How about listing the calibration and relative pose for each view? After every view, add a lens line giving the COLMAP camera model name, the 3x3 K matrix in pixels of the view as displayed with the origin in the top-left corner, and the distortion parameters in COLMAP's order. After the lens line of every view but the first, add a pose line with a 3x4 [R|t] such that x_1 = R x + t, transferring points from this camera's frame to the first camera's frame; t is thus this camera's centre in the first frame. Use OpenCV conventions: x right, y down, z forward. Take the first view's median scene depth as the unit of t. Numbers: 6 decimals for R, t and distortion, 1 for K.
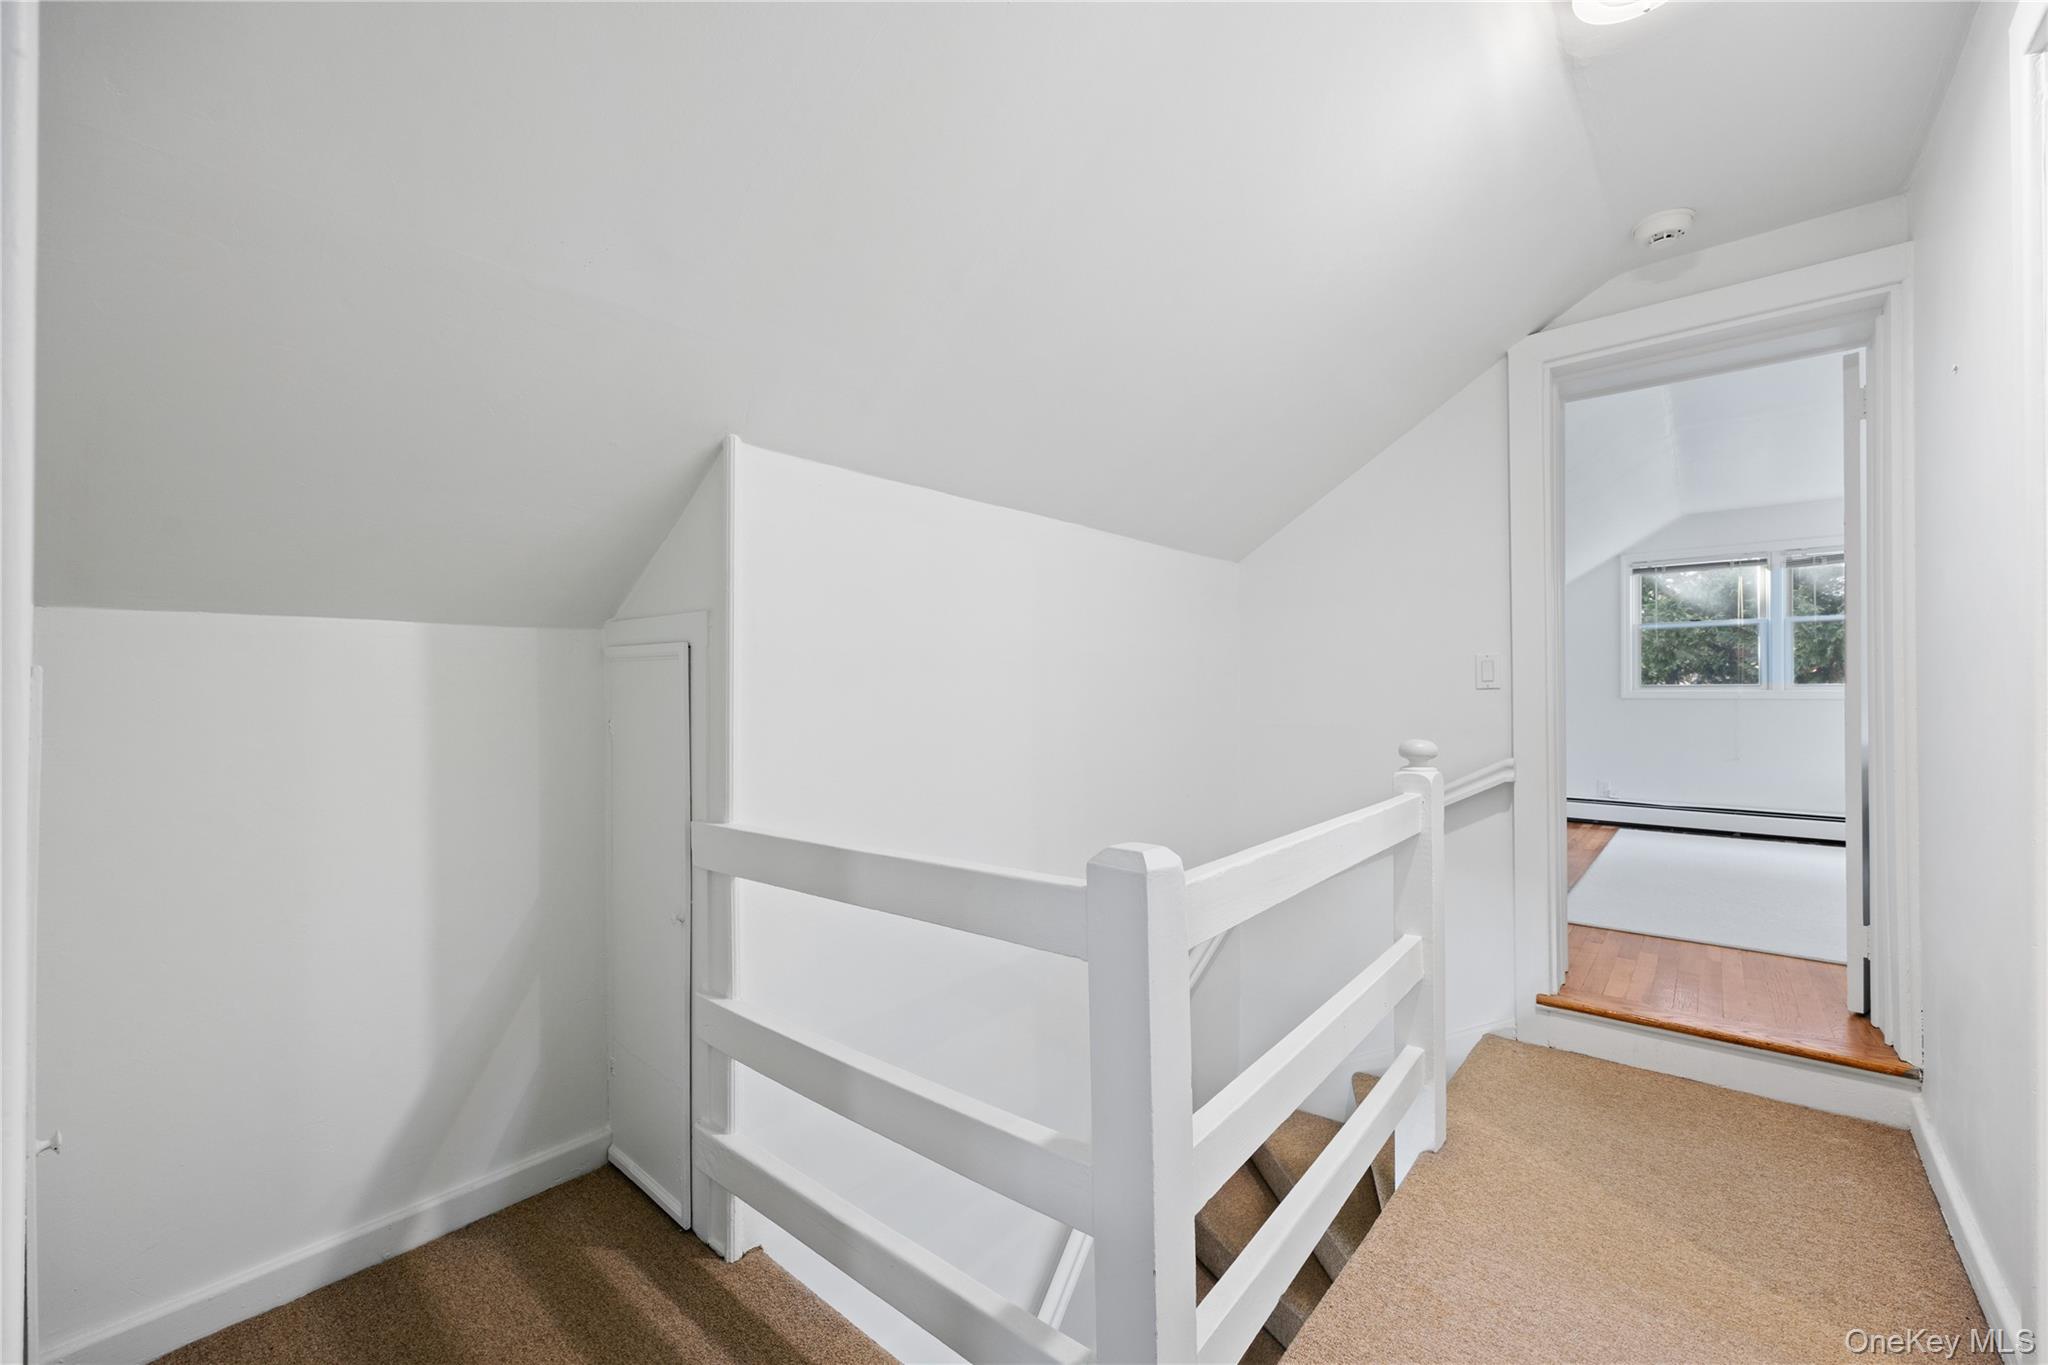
lens RADIAL K [[834.0, 0, 1019.2], [0, 834.0, 693.6], [0, 0, 1]] dist [-0.001305, -0.000016]
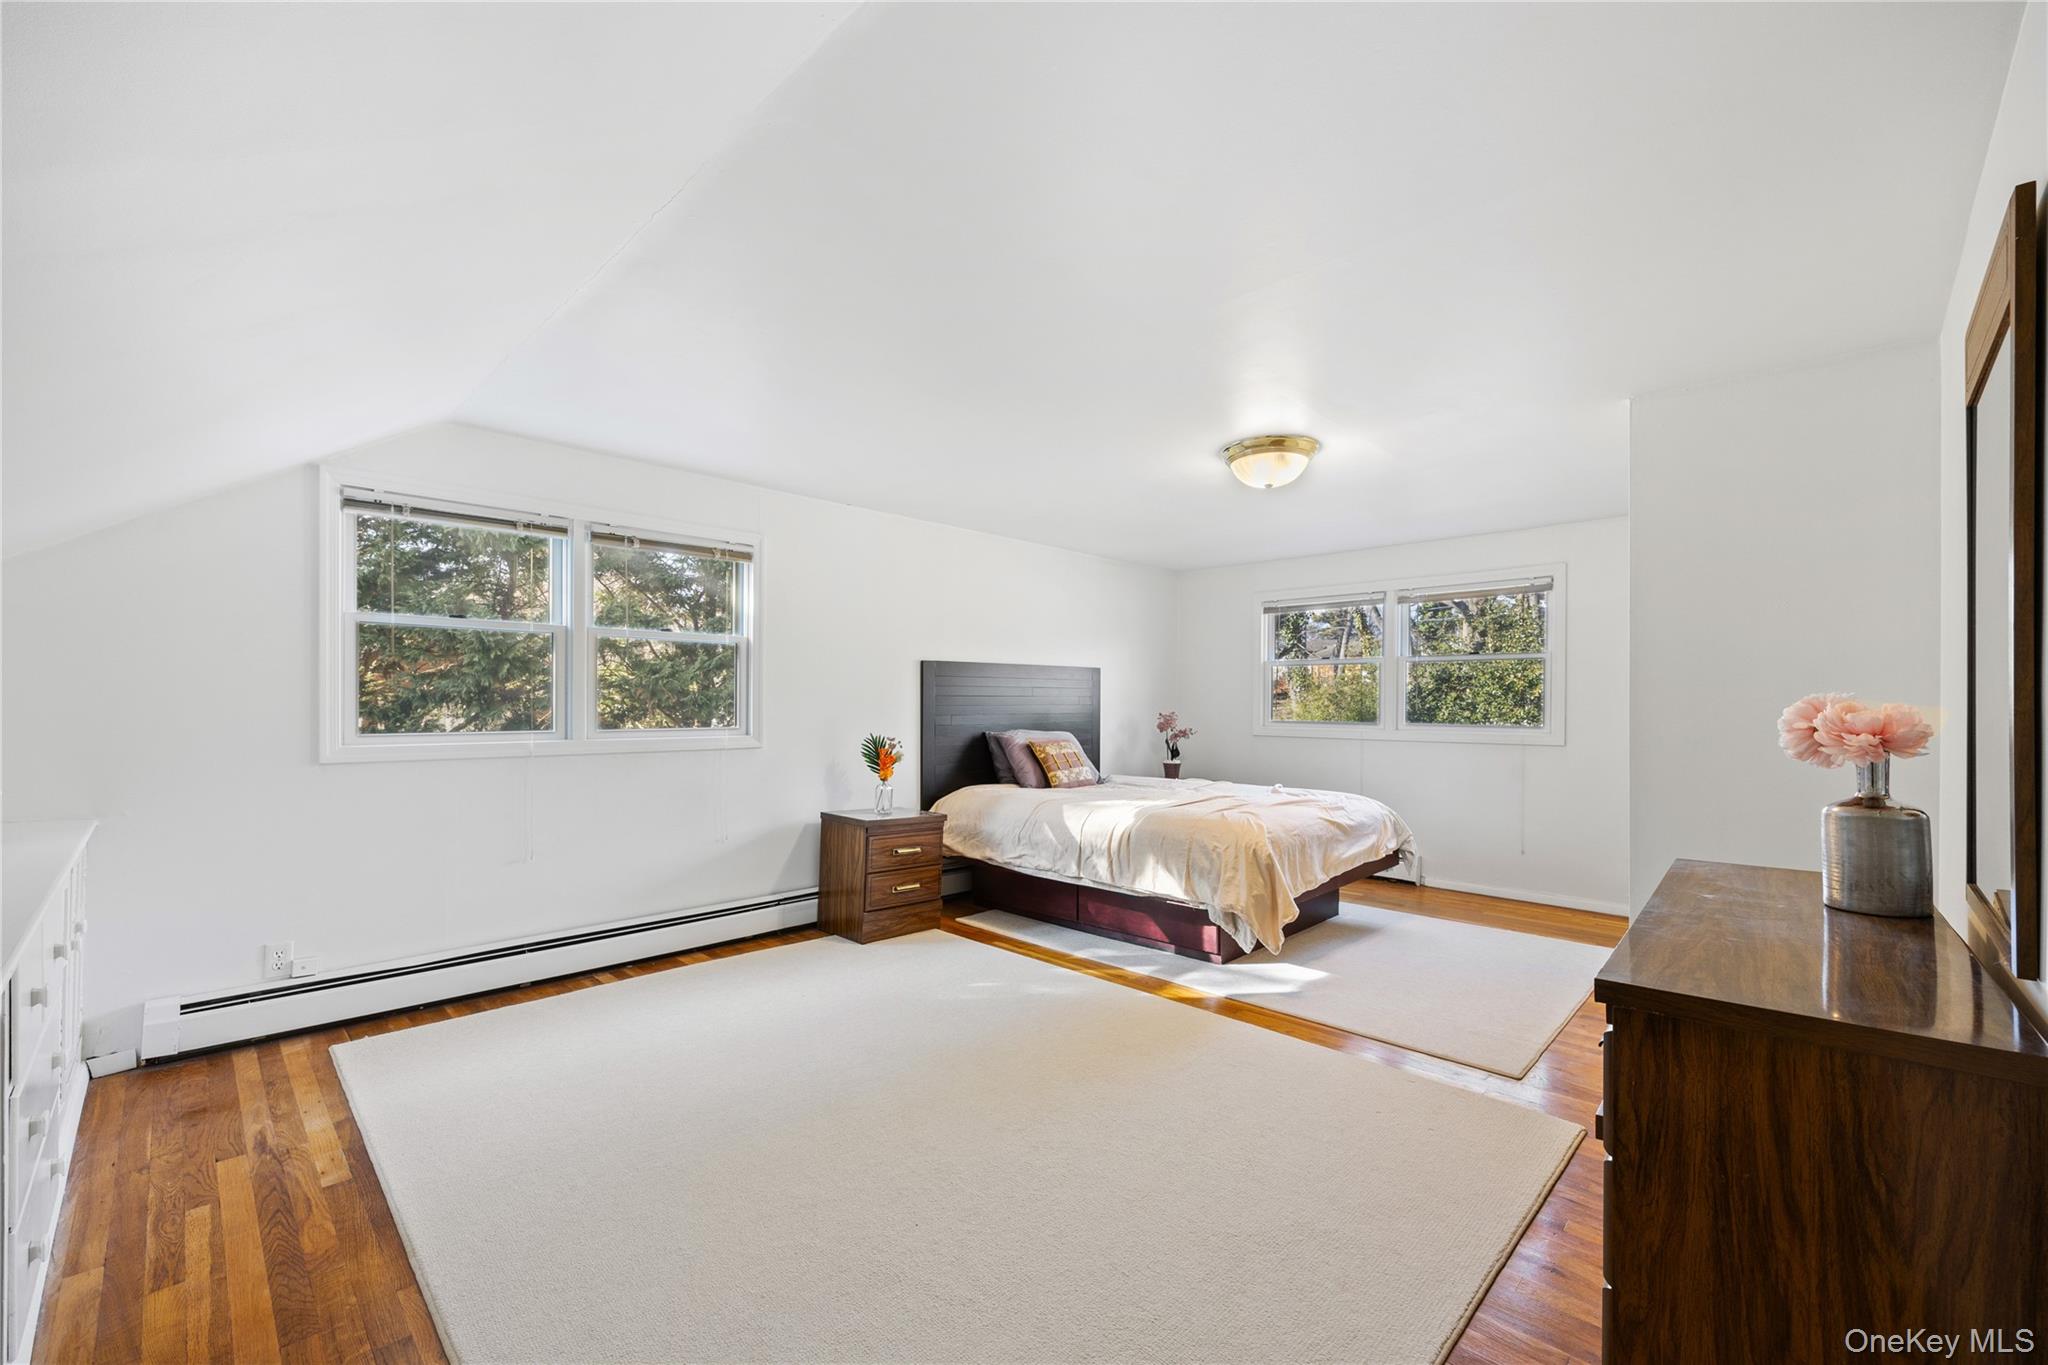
lens RADIAL K [[834.0, 0, 1019.4], [0, 834.0, 699.7], [0, 0, 1]] dist [-0.001305, -0.000016]
pose [[0.079712, -0.001234, 0.996817, 0.278219], [-0.006324, 0.999978, 0.001744, -0.034202], [-0.996798, -0.006442, 0.079703, 0.562636]]
